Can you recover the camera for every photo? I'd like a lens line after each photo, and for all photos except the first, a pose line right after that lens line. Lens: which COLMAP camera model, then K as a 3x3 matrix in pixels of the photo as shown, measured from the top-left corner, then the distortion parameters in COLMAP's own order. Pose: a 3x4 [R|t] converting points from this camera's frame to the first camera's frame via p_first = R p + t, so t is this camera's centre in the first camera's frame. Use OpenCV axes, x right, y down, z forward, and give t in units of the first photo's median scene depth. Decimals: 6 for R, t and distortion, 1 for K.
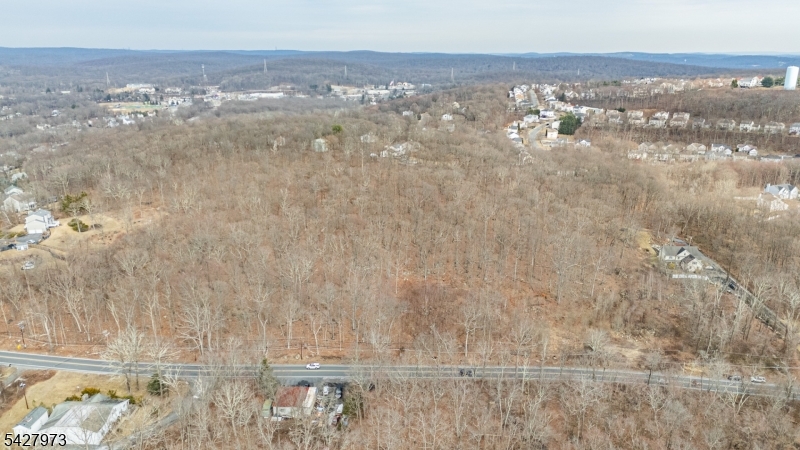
lens RADIAL K [[584.1, 0, 400.0], [0, 584.1, 225.0], [0, 0, 1]] dist [0.098724, -0.114080]
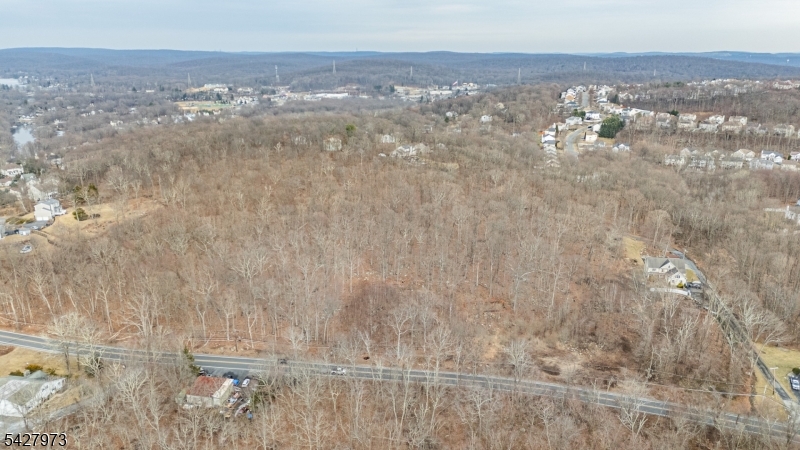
lens RADIAL K [[584.1, 0, 400.0], [0, 584.1, 225.0], [0, 0, 1]] dist [0.098724, -0.114080]
pose [[0.990731, 0.036038, -0.130967, 0.070465], [-0.036165, 0.999345, 0.001412, -0.001127], [0.130932, 0.003337, 0.991386, 0.004833]]
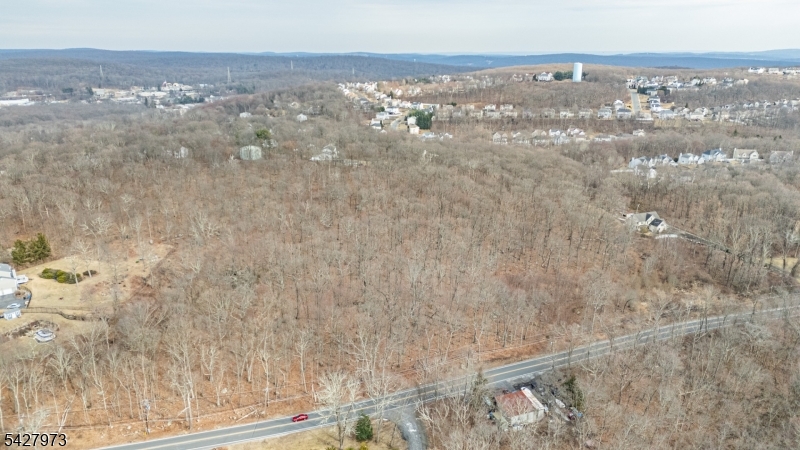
lens RADIAL K [[584.1, 0, 400.0], [0, 584.1, 225.0], [0, 0, 1]] dist [0.098724, -0.114080]
pose [[0.906297, -0.123322, 0.404250, -0.183071], [0.122823, 0.992054, 0.027279, -0.013149], [-0.404401, 0.024928, 0.914242, 0.045500]]
